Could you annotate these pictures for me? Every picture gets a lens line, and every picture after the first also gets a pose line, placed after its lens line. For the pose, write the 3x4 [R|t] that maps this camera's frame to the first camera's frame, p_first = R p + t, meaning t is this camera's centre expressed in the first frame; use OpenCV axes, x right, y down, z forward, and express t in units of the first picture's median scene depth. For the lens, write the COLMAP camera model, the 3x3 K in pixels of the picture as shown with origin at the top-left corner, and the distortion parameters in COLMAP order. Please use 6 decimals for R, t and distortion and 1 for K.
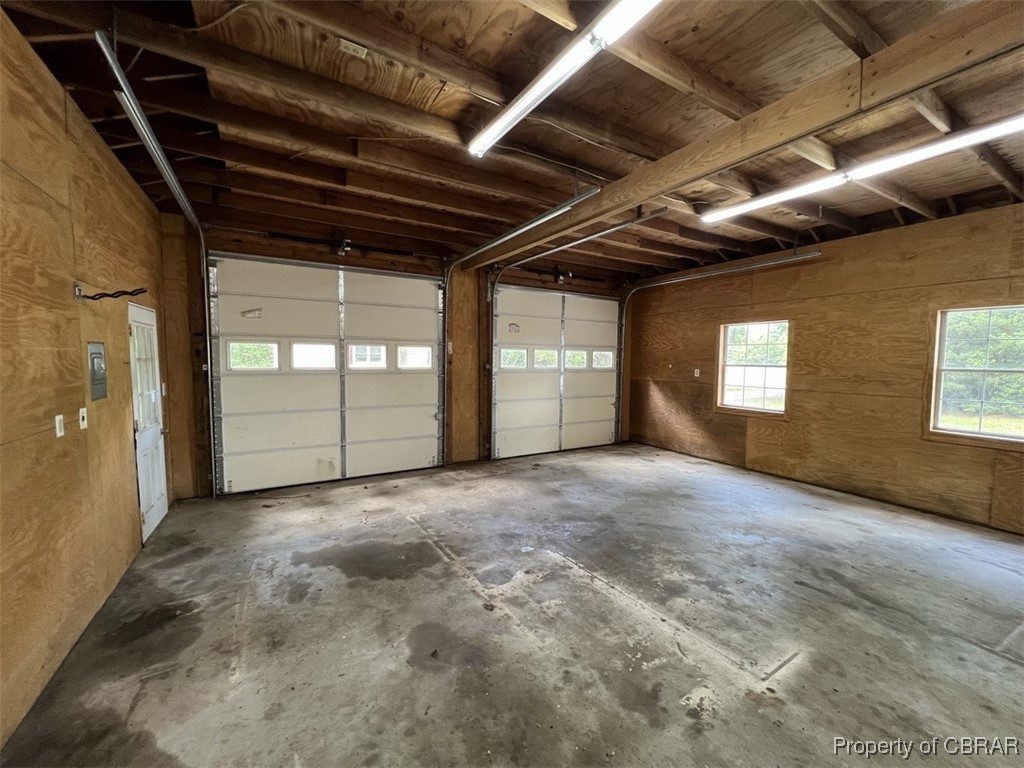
lens RADIAL K [[409.7, 0, 509.1], [0, 409.7, 384.7], [0, 0, 1]] dist [-0.004348, 0.001210]
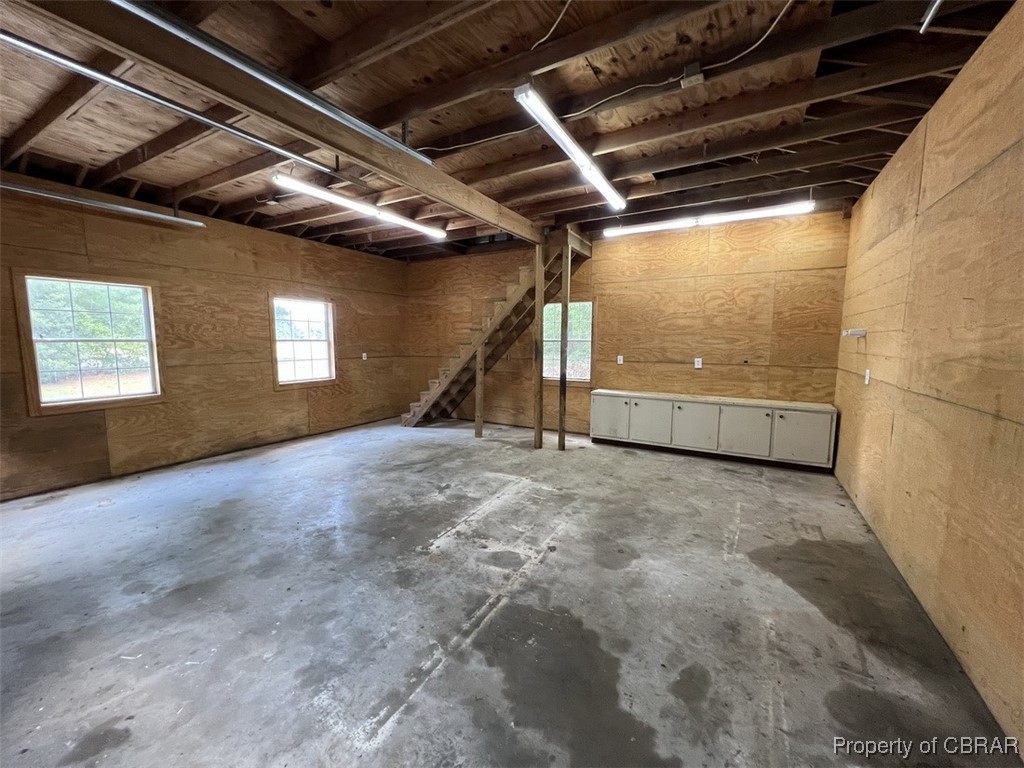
lens RADIAL K [[409.7, 0, 509.6], [0, 409.7, 384.6], [0, 0, 1]] dist [-0.004348, 0.001210]
pose [[-0.492232, -0.108080, 0.863728, -0.818057], [0.048579, 0.987305, 0.151228, -0.084737], [-0.869107, 0.116398, -0.480733, 1.397295]]
